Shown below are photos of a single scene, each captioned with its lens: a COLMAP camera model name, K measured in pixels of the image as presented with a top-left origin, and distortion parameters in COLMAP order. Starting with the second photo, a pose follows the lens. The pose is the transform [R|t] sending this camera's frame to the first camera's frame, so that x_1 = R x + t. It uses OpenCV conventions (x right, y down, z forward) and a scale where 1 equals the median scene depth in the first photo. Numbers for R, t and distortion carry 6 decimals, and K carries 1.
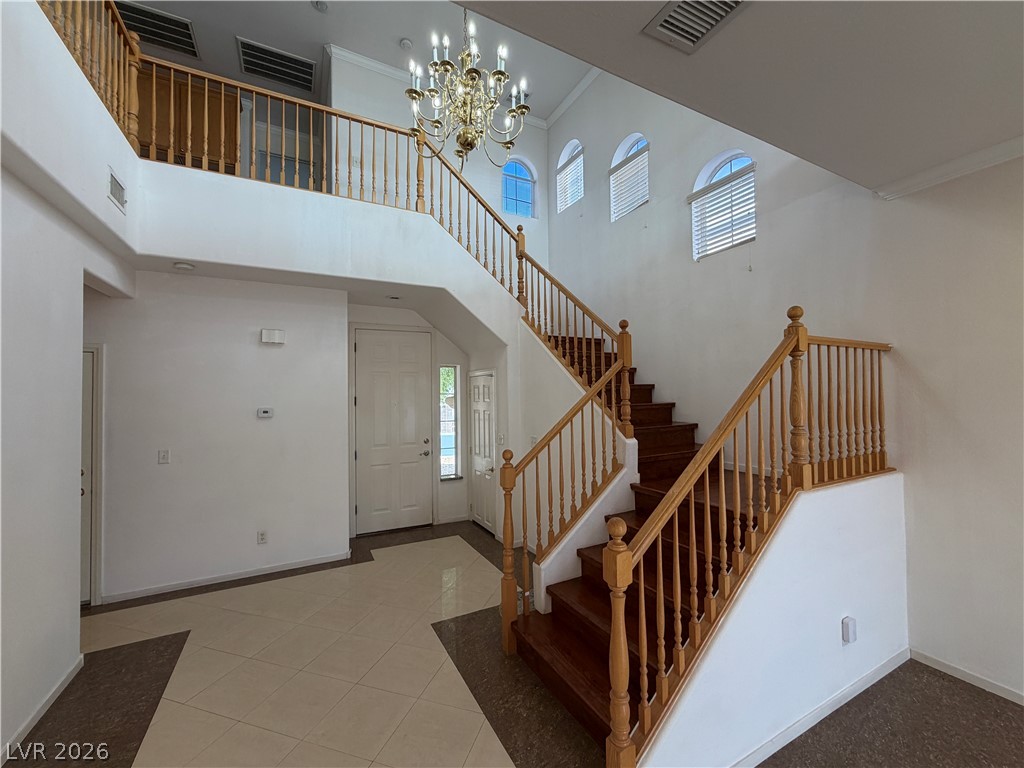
lens RADIAL K [[411.1, 0, 505.4], [0, 411.1, 386.5], [0, 0, 1]] dist [0.001637, 0.000814]
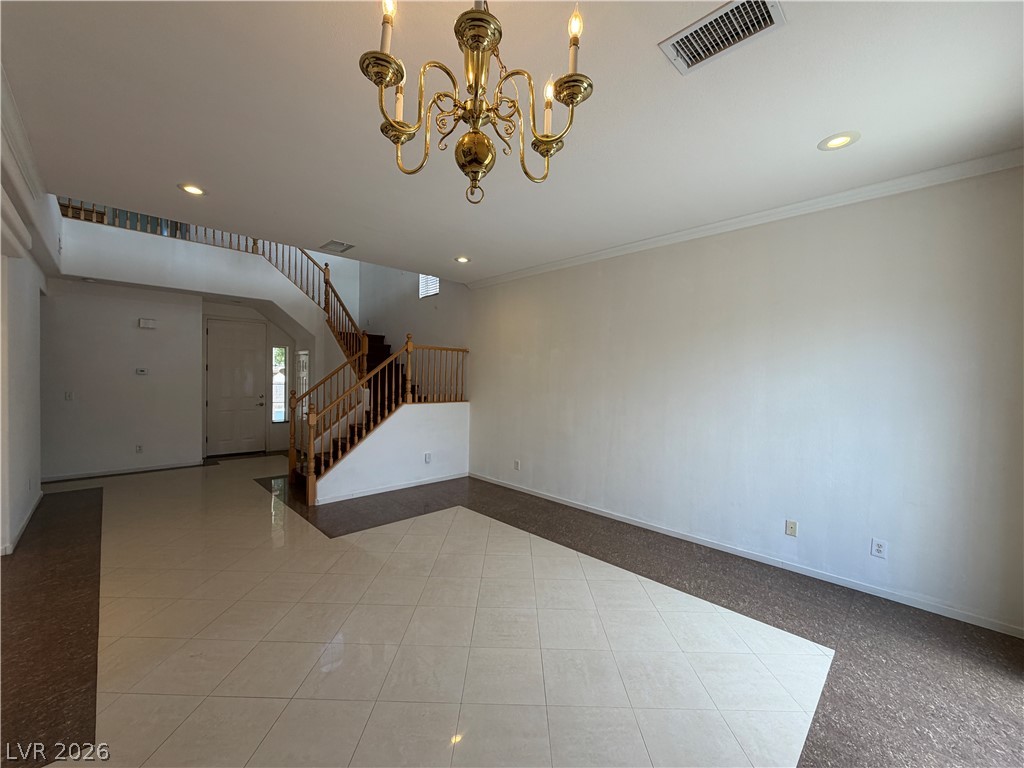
lens RADIAL K [[411.1, 0, 508.9], [0, 411.1, 386.1], [0, 0, 1]] dist [0.001637, 0.000814]
pose [[0.955562, 0.025142, 0.293716, 0.261406], [-0.036678, 0.998754, 0.033836, 0.012636], [-0.292500, -0.043105, 0.955294, -0.797102]]
